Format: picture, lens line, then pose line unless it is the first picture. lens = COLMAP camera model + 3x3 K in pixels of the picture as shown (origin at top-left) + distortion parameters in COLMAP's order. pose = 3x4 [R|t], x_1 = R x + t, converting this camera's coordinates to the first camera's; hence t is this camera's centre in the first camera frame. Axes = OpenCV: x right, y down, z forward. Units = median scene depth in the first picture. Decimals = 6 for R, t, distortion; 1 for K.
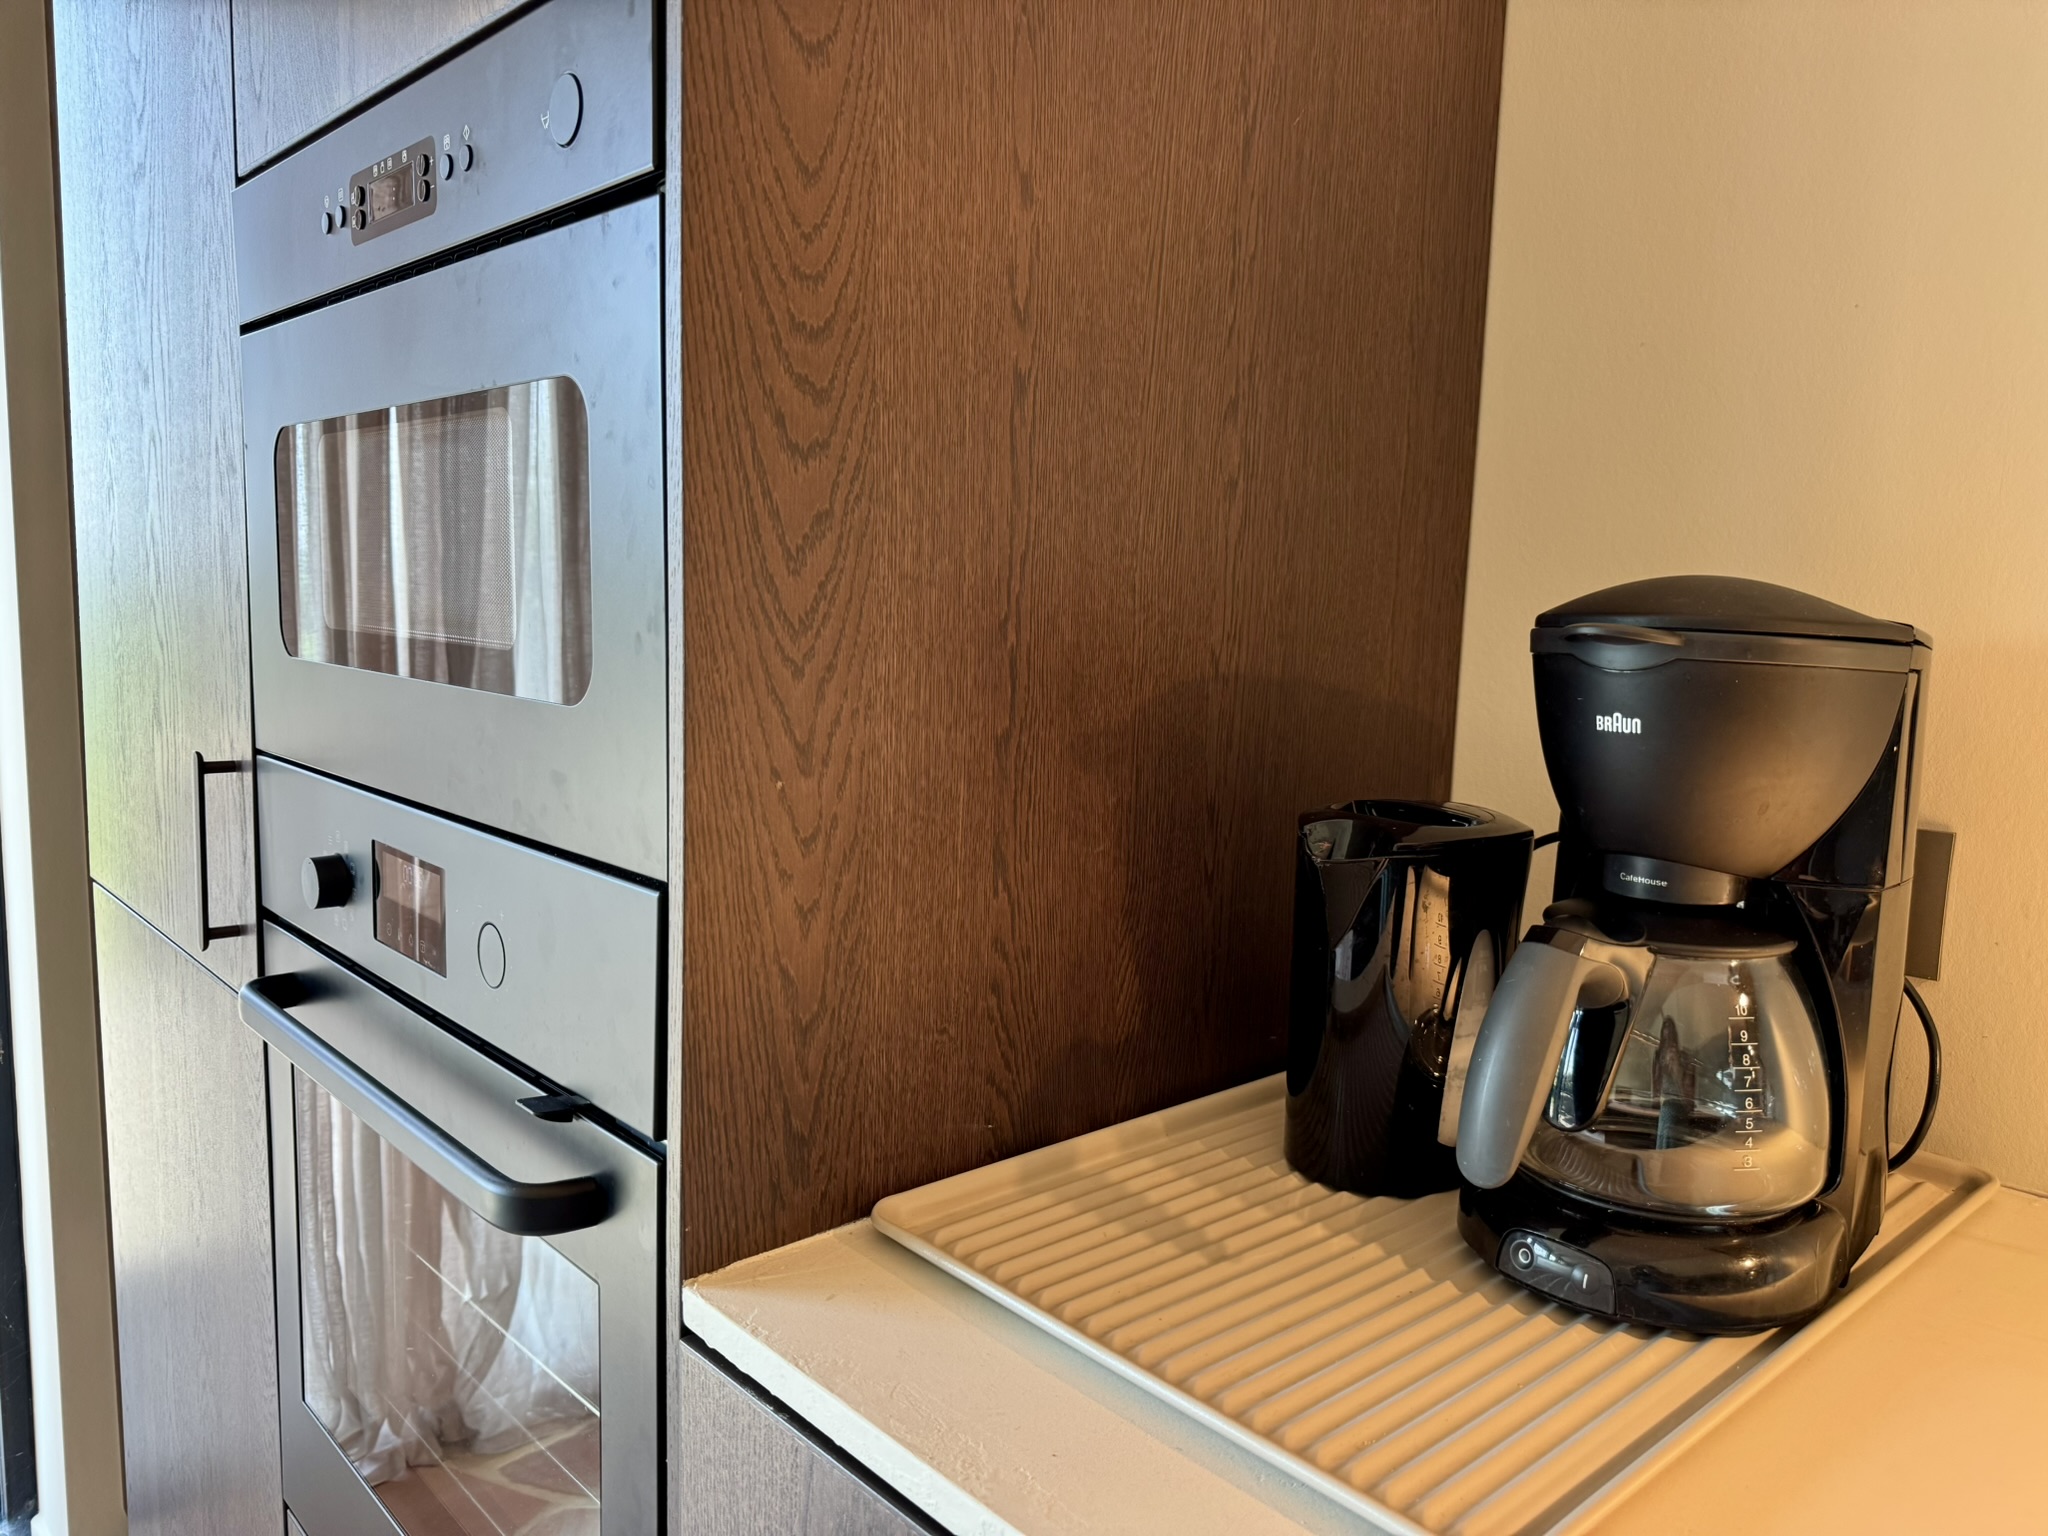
lens RADIAL K [[1461.4, 0, 1024.0], [0, 1461.4, 761.4], [0, 0, 1]] dist [0.023365, -0.015572]
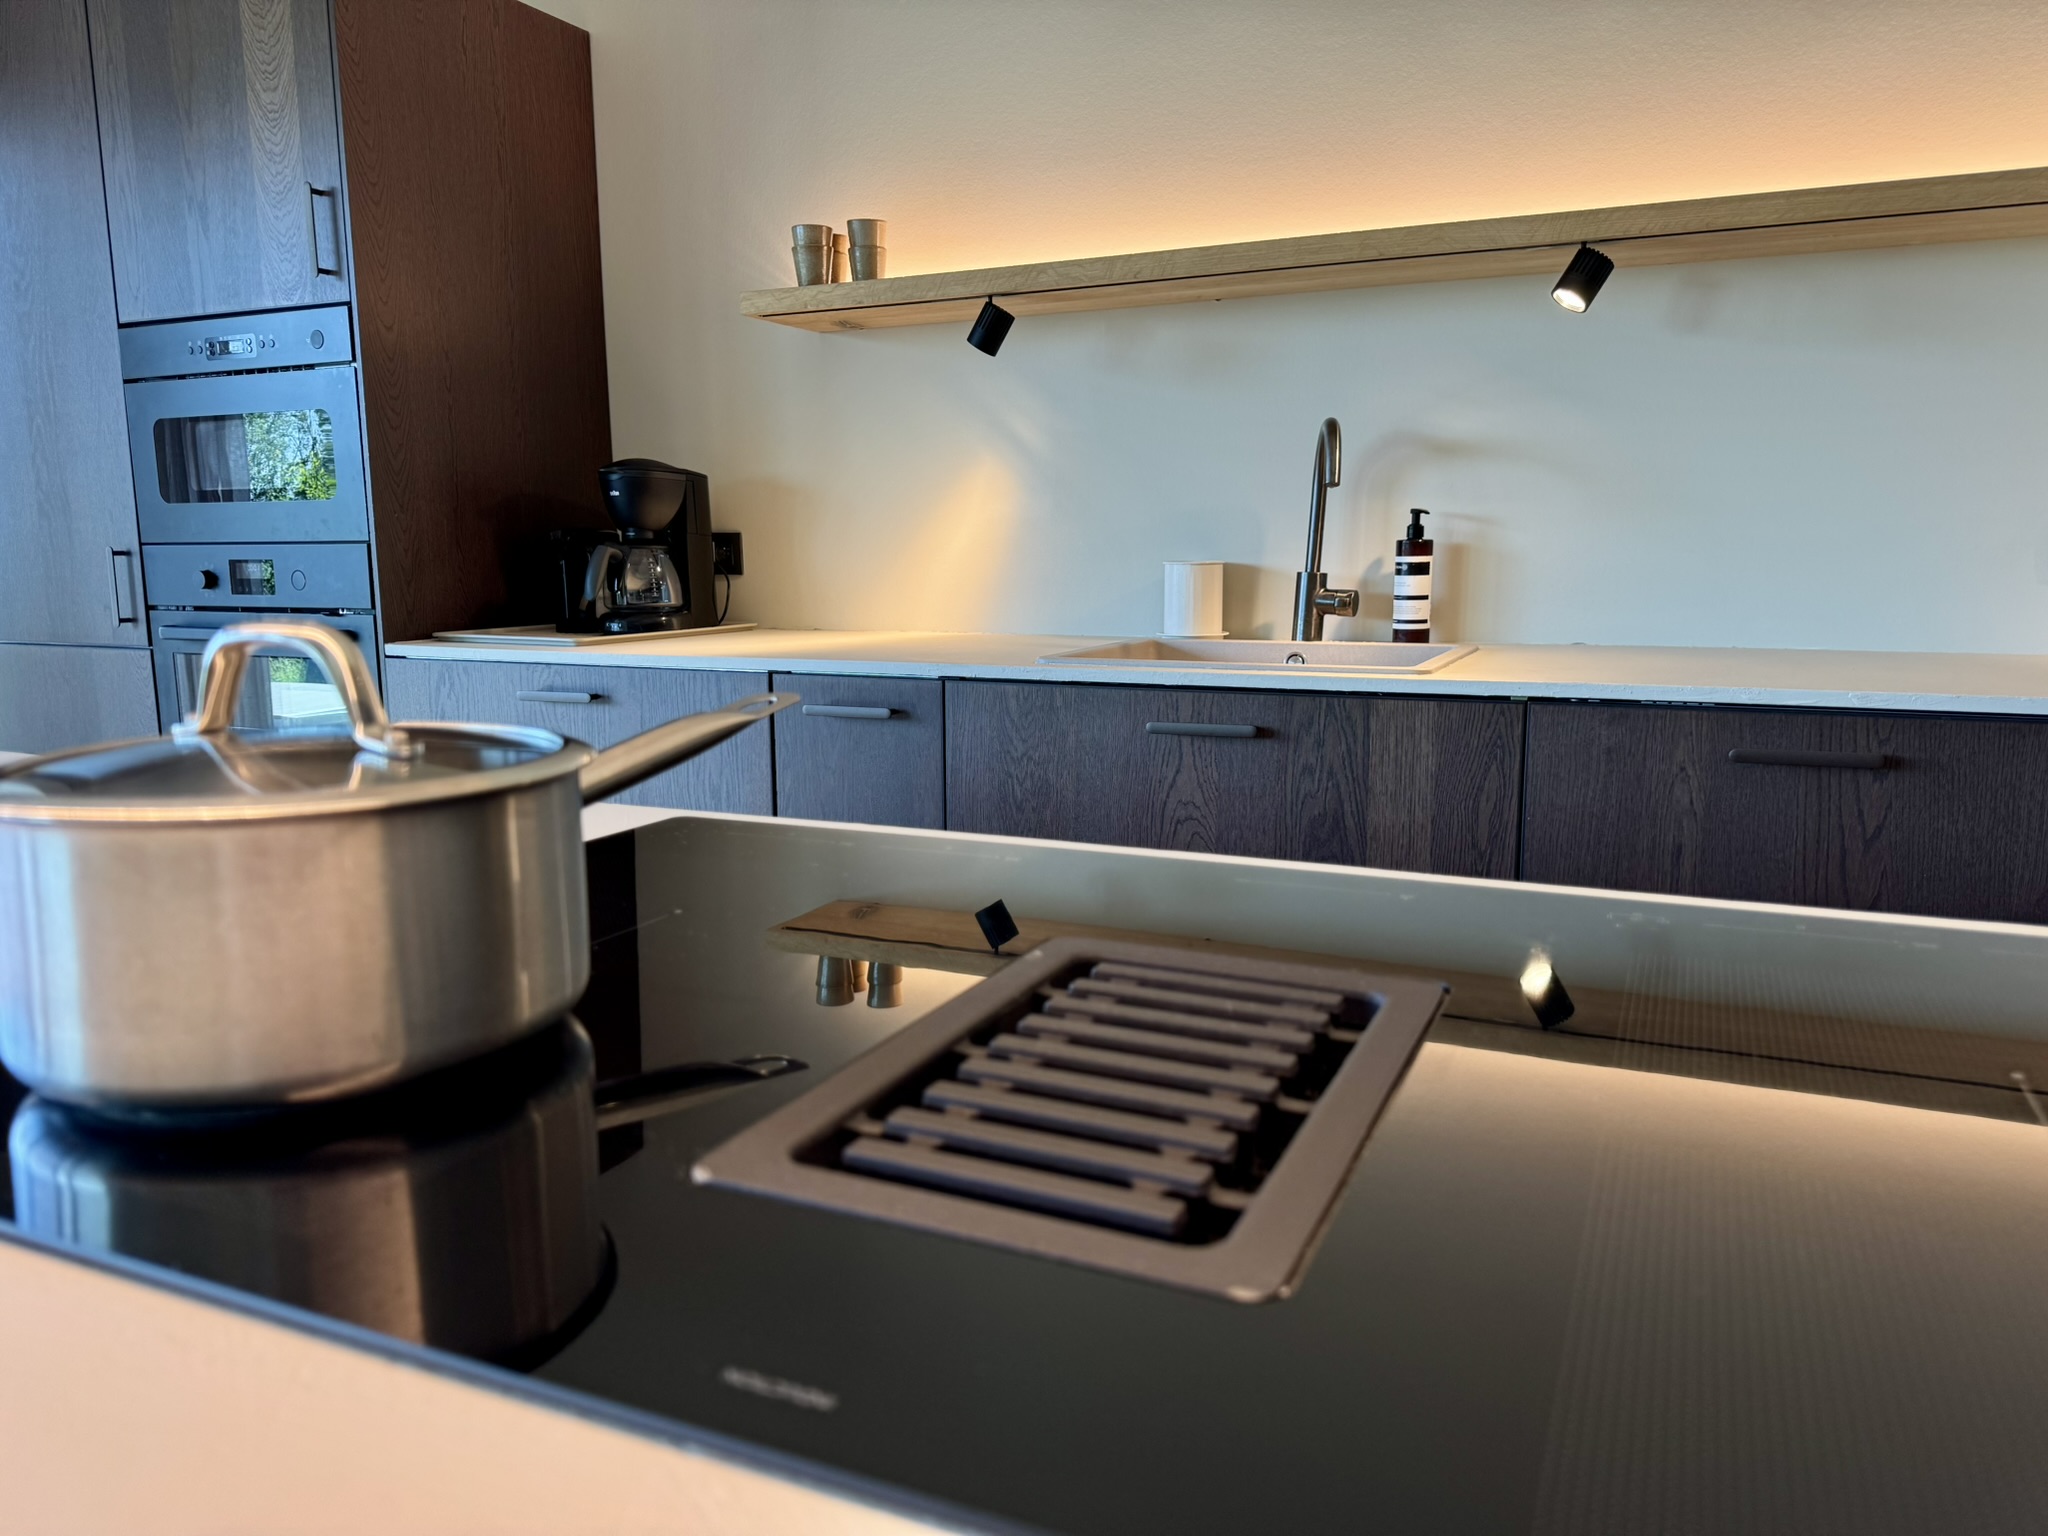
lens RADIAL K [[1461.4, 0, 1008.0], [0, 1461.4, 774.6], [0, 0, 1]] dist [0.023365, -0.015572]
pose [[0.928176, -0.099889, 0.358485, -0.124378], [0.085501, 0.994774, 0.055810, 0.612556], [-0.362187, -0.021150, 0.931866, -3.176267]]
